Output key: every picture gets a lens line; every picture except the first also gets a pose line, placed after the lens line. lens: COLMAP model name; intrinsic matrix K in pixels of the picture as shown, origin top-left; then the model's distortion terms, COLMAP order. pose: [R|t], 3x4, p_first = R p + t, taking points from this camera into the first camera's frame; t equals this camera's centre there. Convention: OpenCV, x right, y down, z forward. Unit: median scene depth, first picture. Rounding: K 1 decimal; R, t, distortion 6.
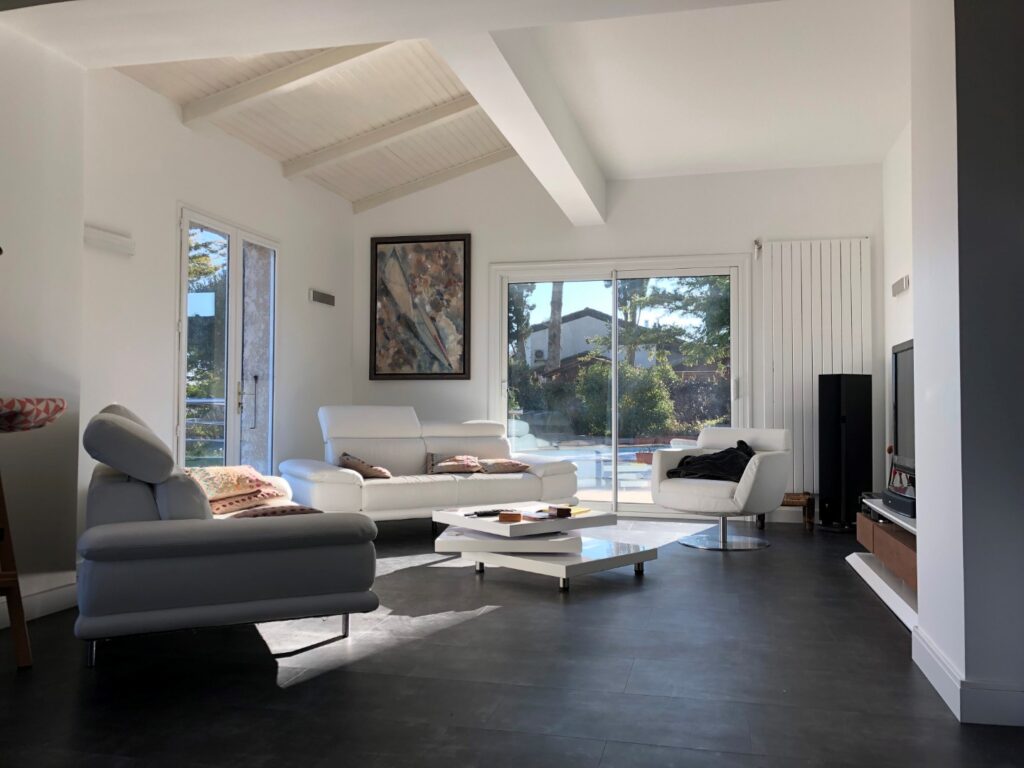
lens RADIAL K [[838.6, 0, 512.0], [0, 838.6, 384.0], [0, 0, 1]] dist [0.091375, -0.127077]
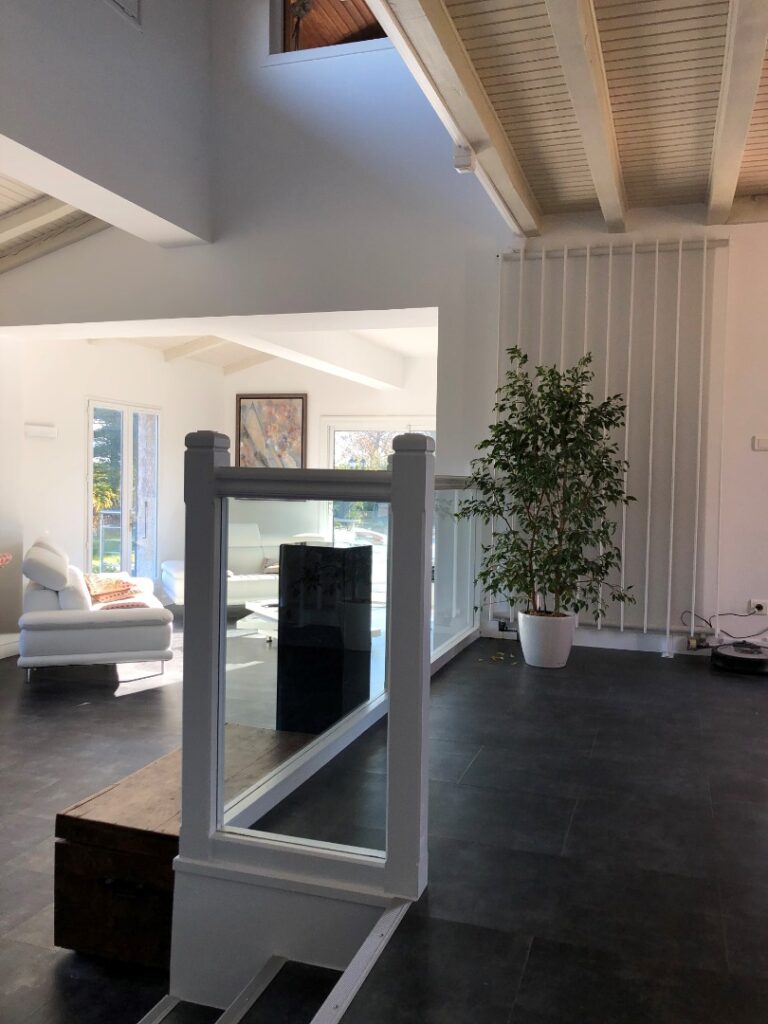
lens RADIAL K [[844.3, 0, 395.9], [0, 844.3, 510.5], [0, 0, 1]] dist [0.035519, -0.002294]
pose [[0.996742, 0.018139, -0.078594, 0.224559], [-0.013048, 0.997812, 0.064814, -0.090436], [0.079598, -0.063578, 0.994797, -0.383670]]
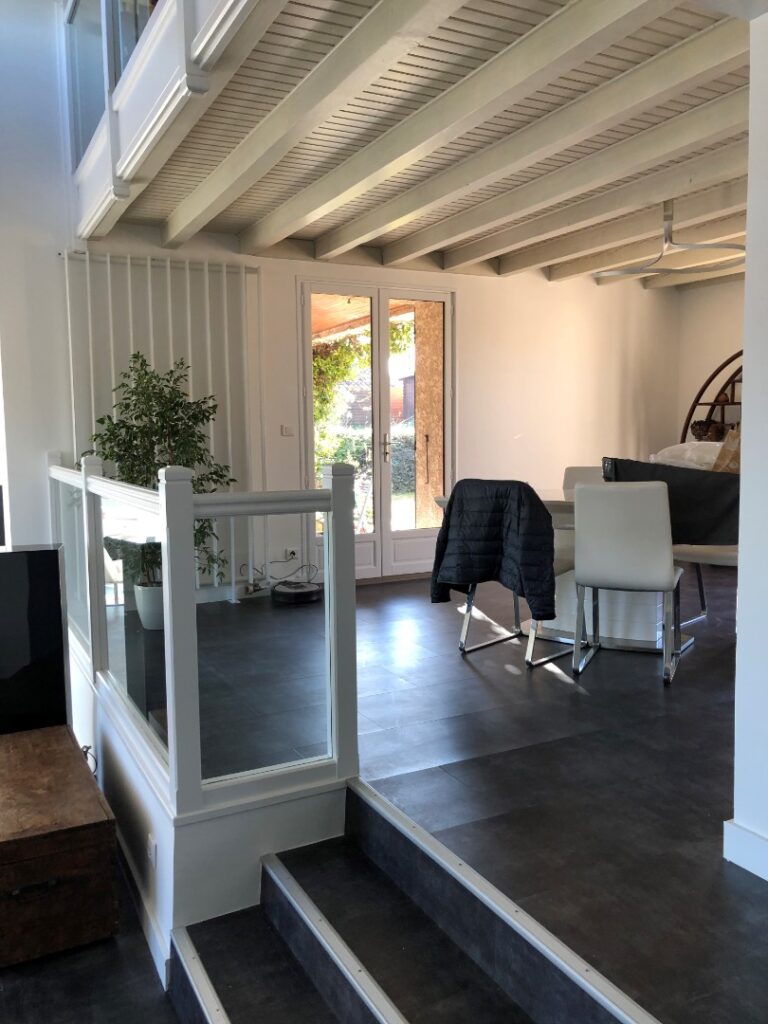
lens RADIAL K [[839.4, 0, 381.0], [0, 839.4, 510.6], [0, 0, 1]] dist [0.014674, -0.007198]
pose [[0.759779, -0.076294, 0.645690, -0.038481], [0.001225, 0.993258, 0.115921, -0.121454], [-0.650181, -0.087284, 0.754749, -0.419598]]
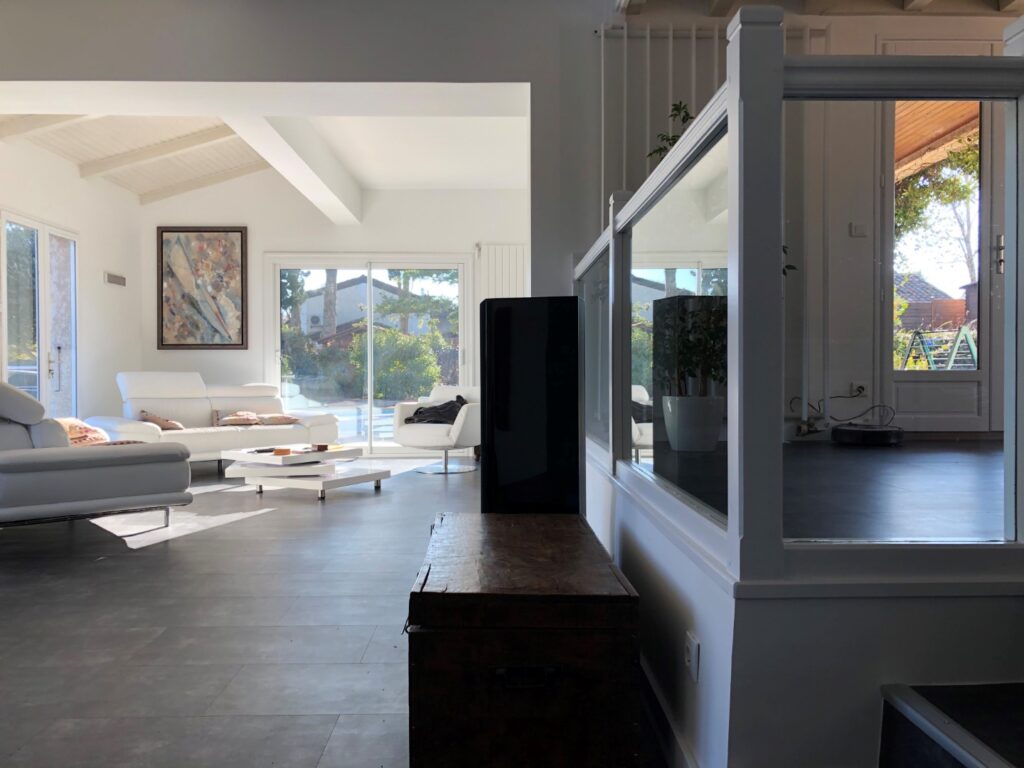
lens RADIAL K [[851.5, 0, 507.5], [0, 851.5, 380.4], [0, 0, 1]] dist [0.005790, -0.006120]
pose [[0.968366, -0.009889, 0.249339, 0.005678], [0.000724, 0.999322, 0.036823, -0.006110], [-0.249534, -0.035478, 0.967716, -0.295763]]
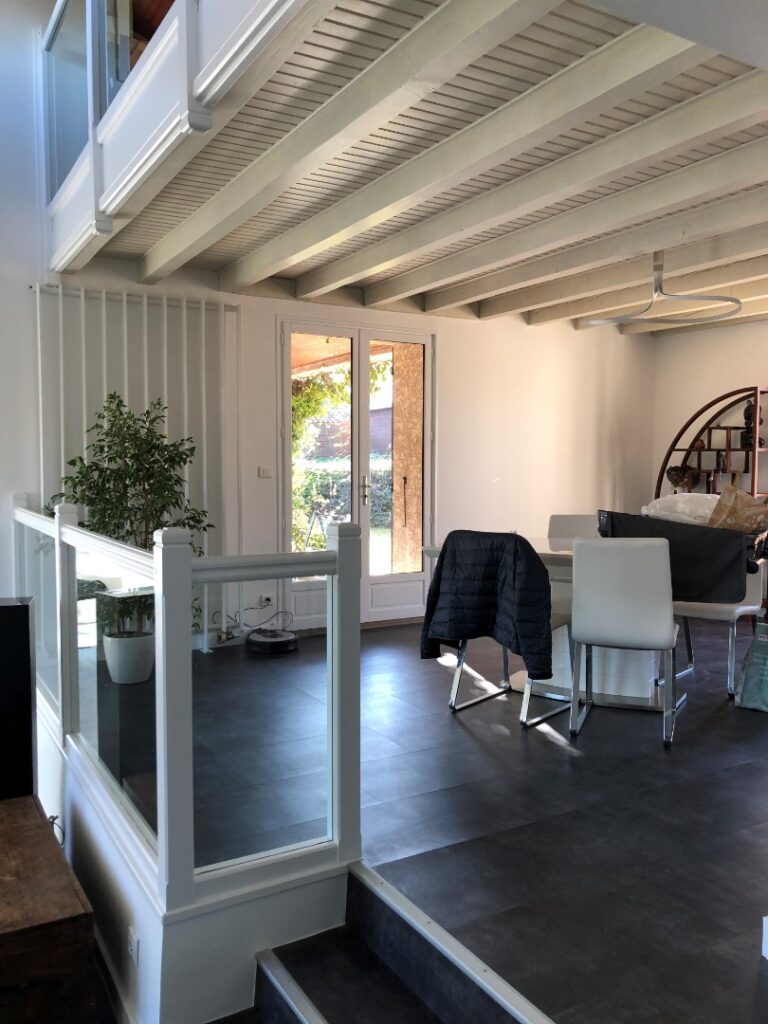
lens RADIAL K [[841.5, 0, 384.0], [0, 841.5, 512.0], [0, 0, 1]] dist [0.007377, 0.010743]
pose [[0.723599, -0.044312, 0.688797, -0.040285], [-0.014933, 0.996698, 0.079808, -0.133021], [-0.690059, -0.068034, 0.720548, -0.385323]]
